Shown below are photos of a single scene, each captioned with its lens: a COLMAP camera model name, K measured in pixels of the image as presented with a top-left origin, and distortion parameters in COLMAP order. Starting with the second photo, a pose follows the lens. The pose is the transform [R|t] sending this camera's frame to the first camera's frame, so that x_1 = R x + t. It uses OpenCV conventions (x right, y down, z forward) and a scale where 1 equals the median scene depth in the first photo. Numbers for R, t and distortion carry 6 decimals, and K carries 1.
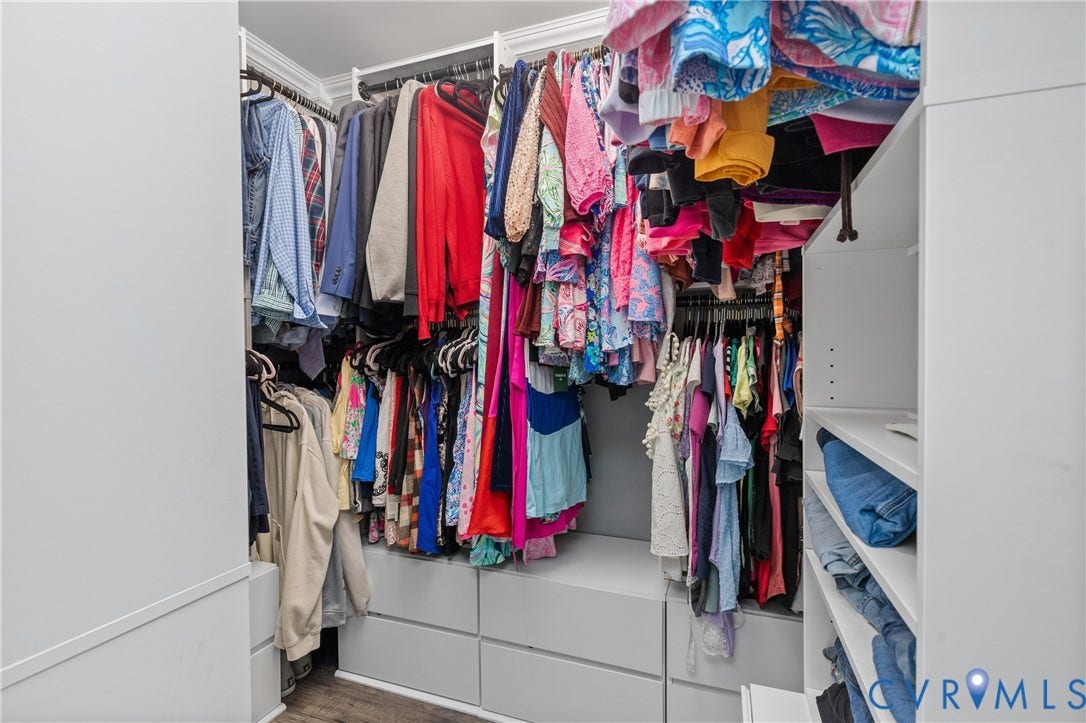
lens RADIAL K [[494.9, 0, 547.0], [0, 494.9, 371.4], [0, 0, 1]] dist [0.003551, 0.000324]
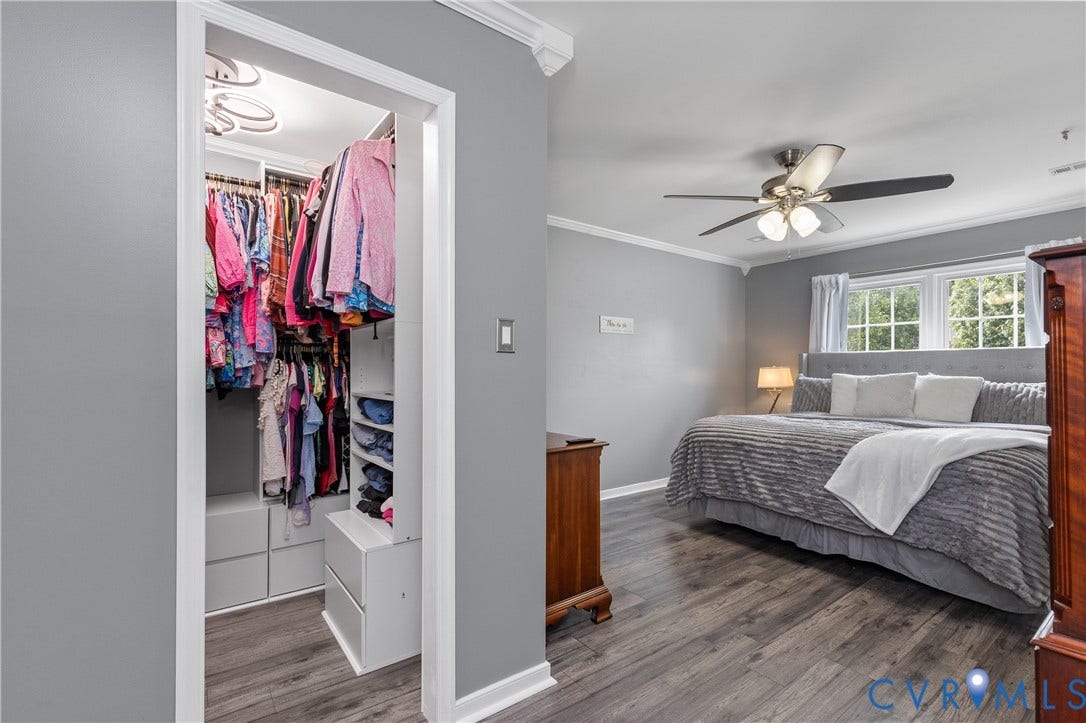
lens RADIAL K [[483.2, 0, 547.9], [0, 483.2, 350.5], [0, 0, 1]] dist [0.000588, -0.000270]
pose [[0.549339, 0.037507, 0.834758, -0.735561], [0.019162, 0.998164, -0.057459, 0.015798], [-0.835380, 0.047560, 0.547611, -0.882426]]
